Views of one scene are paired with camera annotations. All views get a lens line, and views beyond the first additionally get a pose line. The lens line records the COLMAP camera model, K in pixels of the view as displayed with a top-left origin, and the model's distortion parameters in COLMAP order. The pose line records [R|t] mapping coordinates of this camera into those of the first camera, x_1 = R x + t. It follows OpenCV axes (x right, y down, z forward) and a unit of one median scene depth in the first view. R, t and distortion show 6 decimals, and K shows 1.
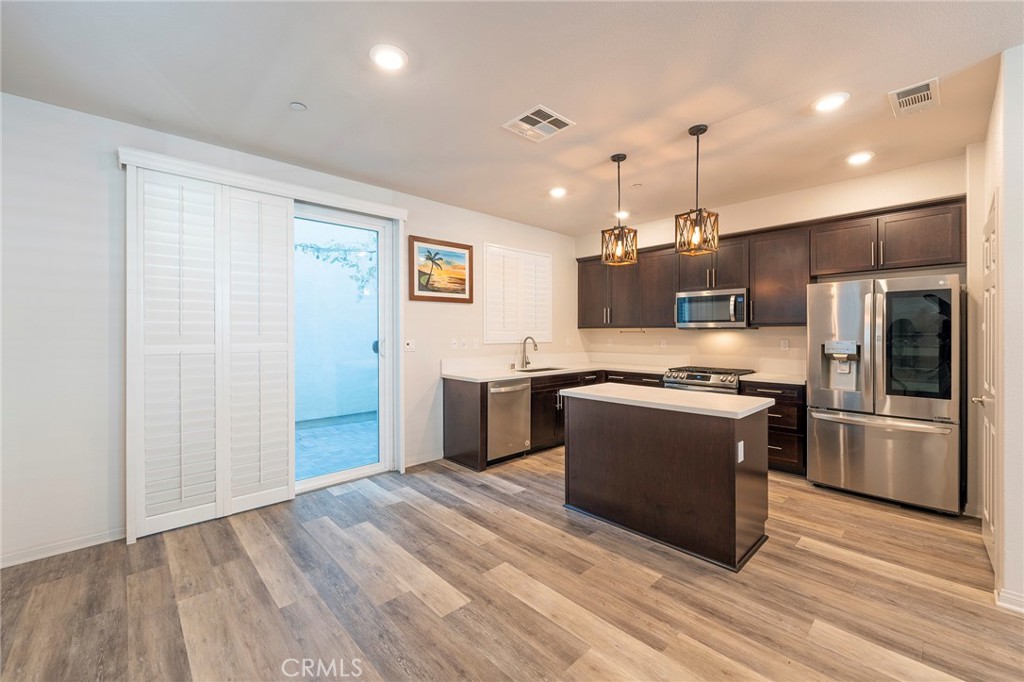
lens RADIAL K [[420.1, 0, 522.3], [0, 420.1, 332.0], [0, 0, 1]] dist [0.001324, -0.001564]
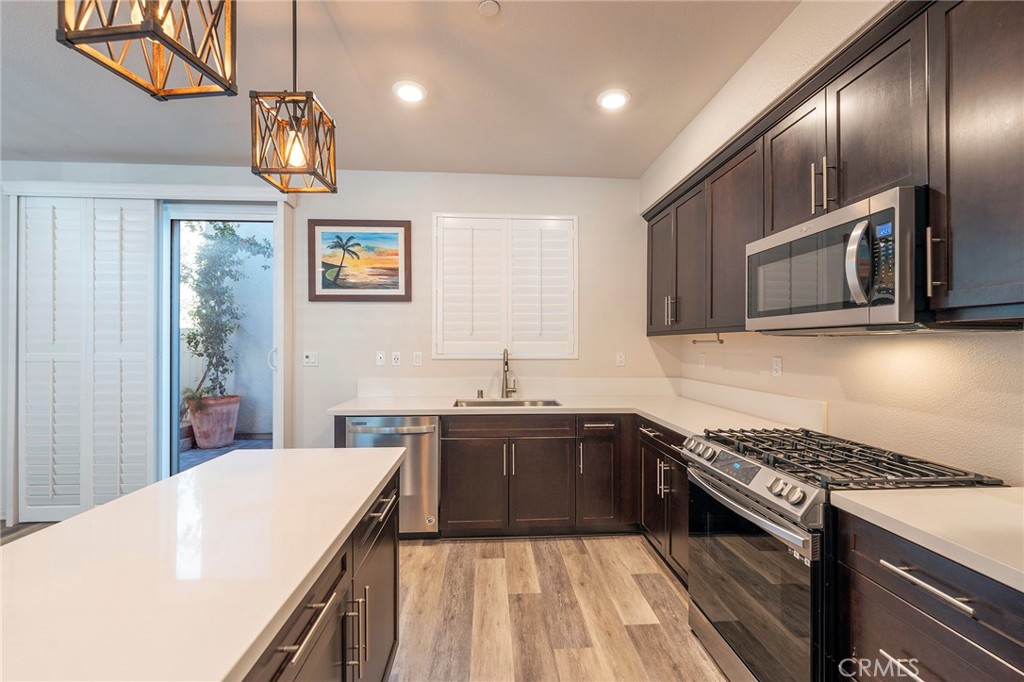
lens RADIAL K [[420.1, 0, 518.0], [0, 420.1, 343.5], [0, 0, 1]] dist [0.001324, -0.001564]
pose [[0.765866, 0.001410, -0.642999, 0.595079], [-0.002033, 0.999998, -0.000230, 0.003310], [0.642997, 0.001483, 0.765867, 0.708601]]
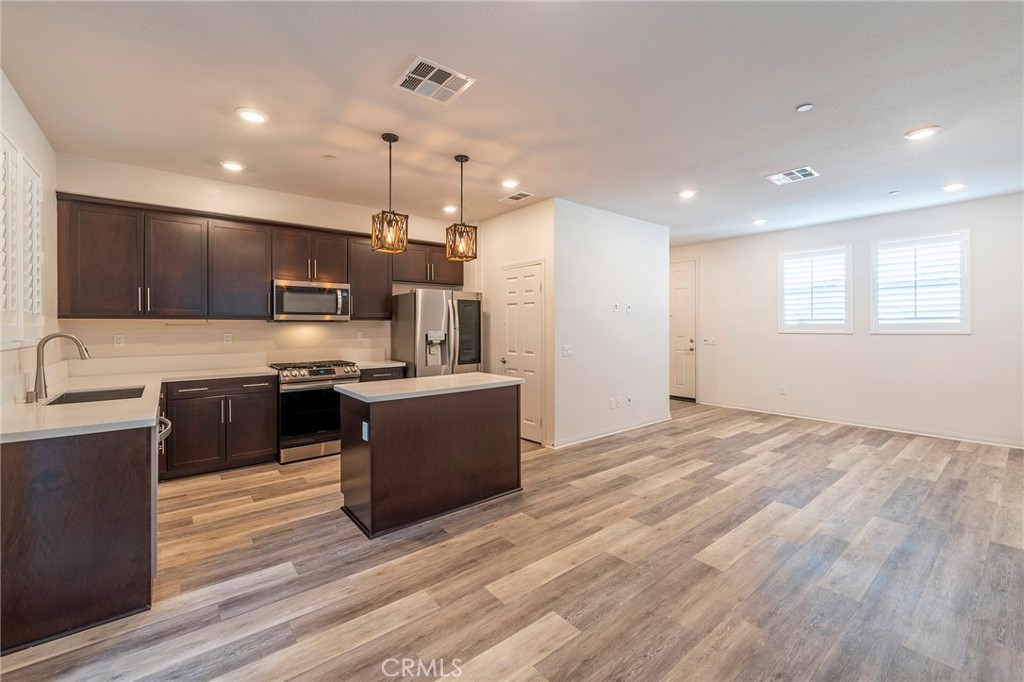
lens RADIAL K [[420.1, 0, 517.9], [0, 420.1, 329.8], [0, 0, 1]] dist [0.001324, -0.001564]
pose [[0.082950, -0.012943, 0.996470, -0.588054], [-0.001029, 0.999914, 0.013074, -0.002521], [-0.996553, -0.002110, 0.082929, 0.555916]]
